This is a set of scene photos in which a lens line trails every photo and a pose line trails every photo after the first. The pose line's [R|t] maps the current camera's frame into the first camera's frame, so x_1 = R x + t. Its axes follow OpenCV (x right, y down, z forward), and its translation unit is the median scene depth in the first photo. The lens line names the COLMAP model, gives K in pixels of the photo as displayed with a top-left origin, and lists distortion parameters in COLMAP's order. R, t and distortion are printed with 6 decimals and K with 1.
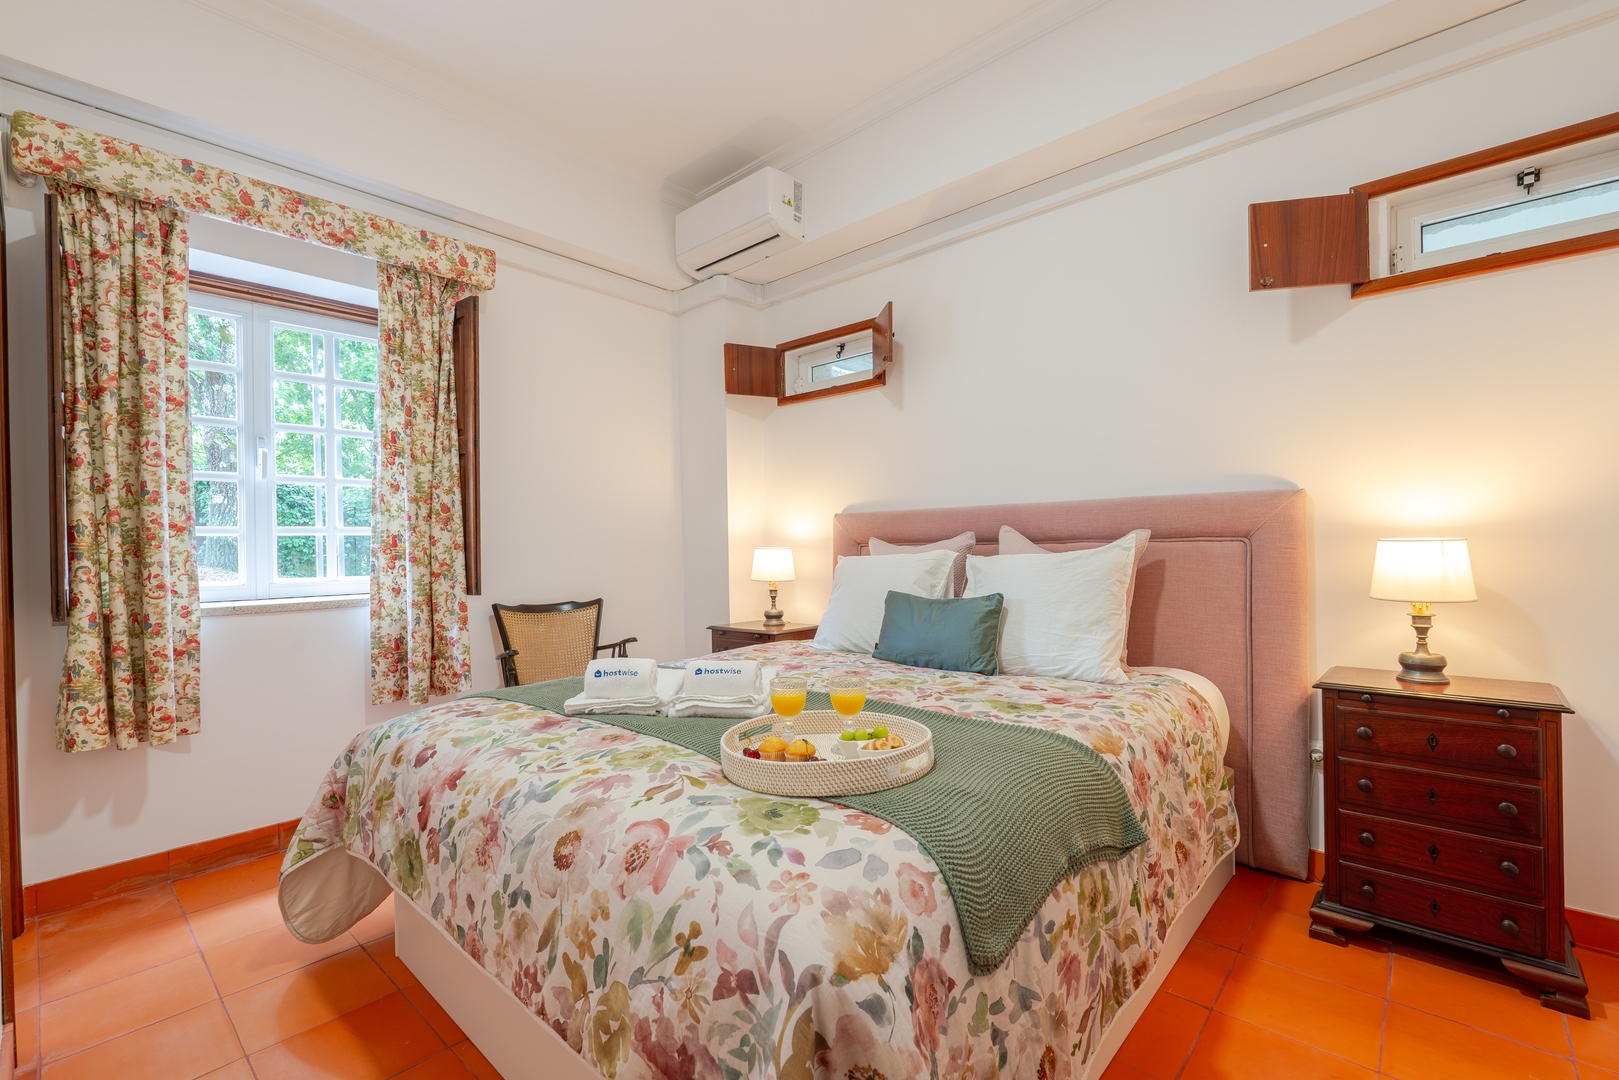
lens RADIAL K [[705.6, 0, 806.6], [0, 705.6, 547.1], [0, 0, 1]] dist [-0.004505, 0.000543]
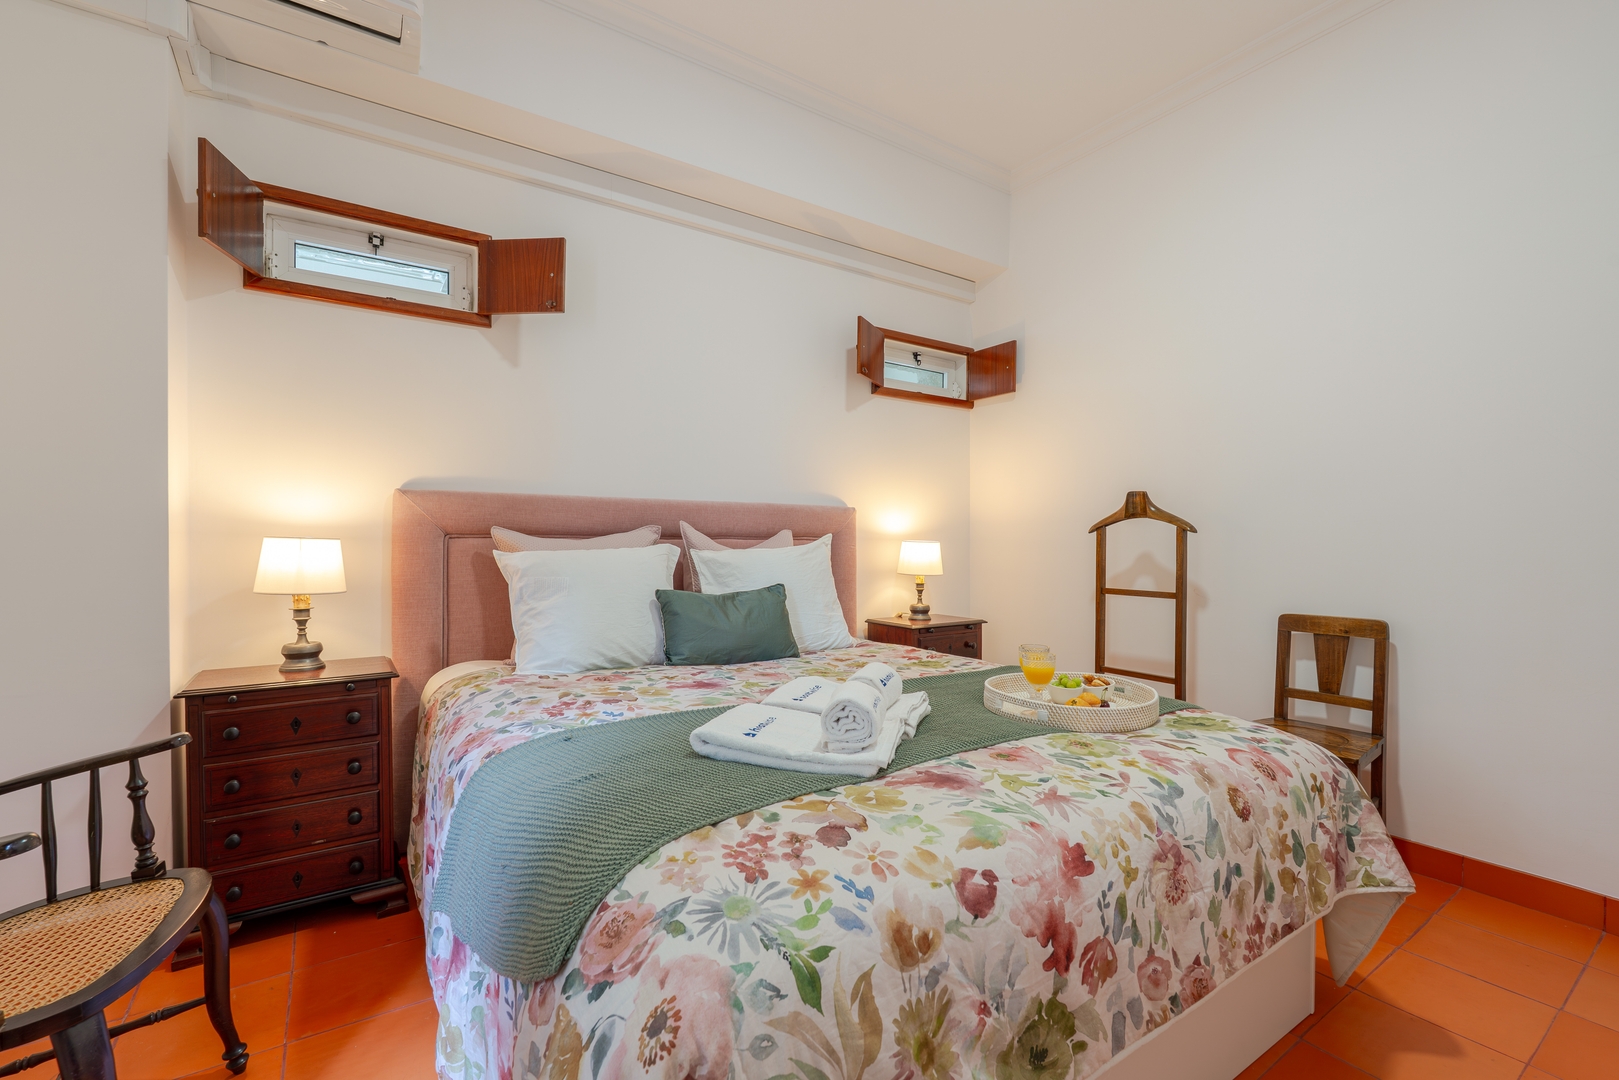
lens RADIAL K [[706.4, 0, 813.3], [0, 706.4, 542.1], [0, 0, 1]] dist [-0.008239, 0.000699]
pose [[0.224762, 0.014459, 0.974306, -0.883364], [-0.011304, 0.999861, -0.012231, 0.014548], [-0.974348, -0.008265, 0.224894, 0.776798]]
